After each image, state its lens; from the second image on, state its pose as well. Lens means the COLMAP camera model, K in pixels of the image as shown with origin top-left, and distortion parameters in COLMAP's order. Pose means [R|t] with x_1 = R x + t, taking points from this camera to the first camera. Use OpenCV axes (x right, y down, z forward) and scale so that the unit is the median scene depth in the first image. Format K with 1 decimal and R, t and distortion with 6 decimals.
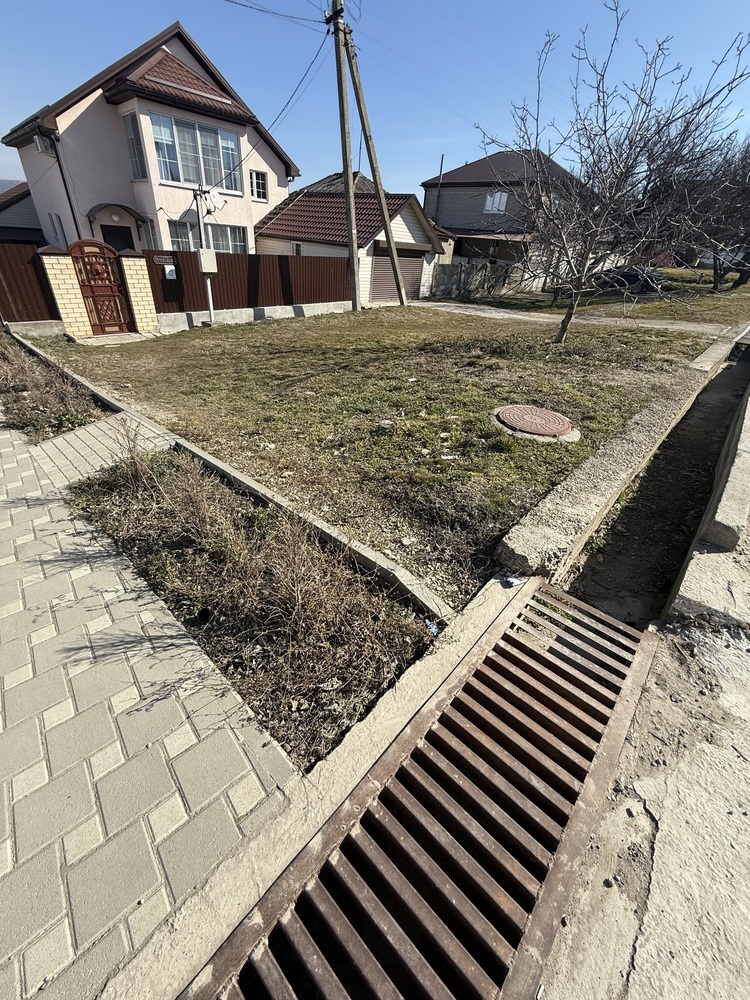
lens RADIAL K [[395.6, 0, 375.6], [0, 395.6, 498.2], [0, 0, 1]] dist [-0.001074, 0.000236]
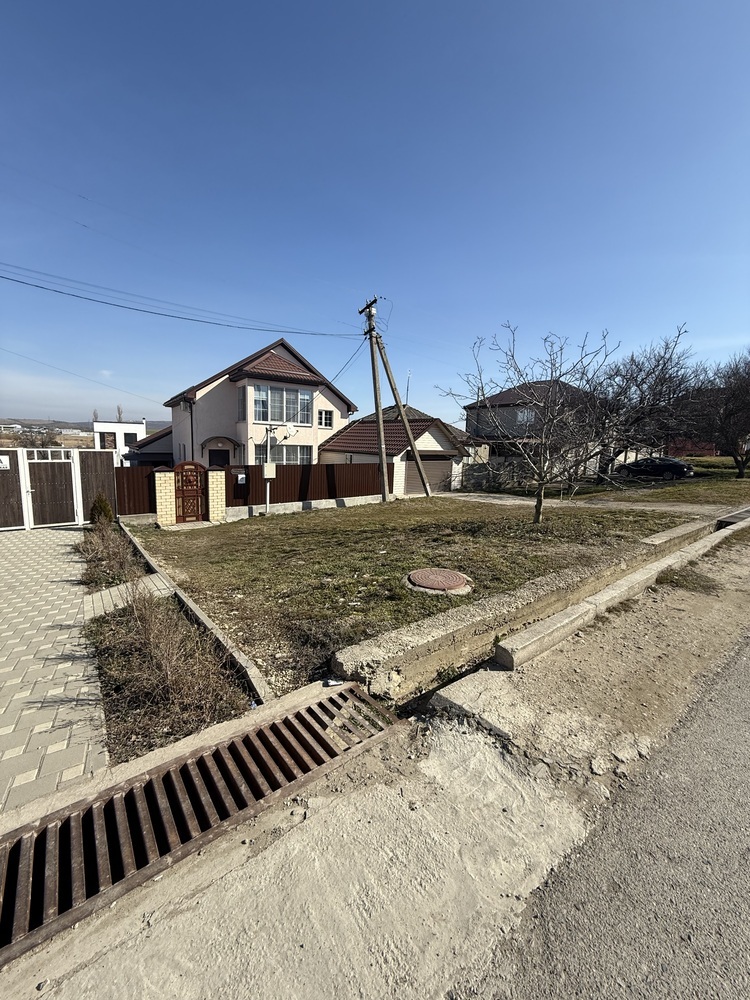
lens RADIAL K [[395.6, 0, 373.3], [0, 395.6, 498.2], [0, 0, 1]] dist [-0.001074, 0.000236]
pose [[0.985793, -0.025390, -0.166035, 0.289041], [-0.049379, 0.901017, -0.430963, 0.086417], [0.160542, 0.433039, 0.886963, -0.180921]]
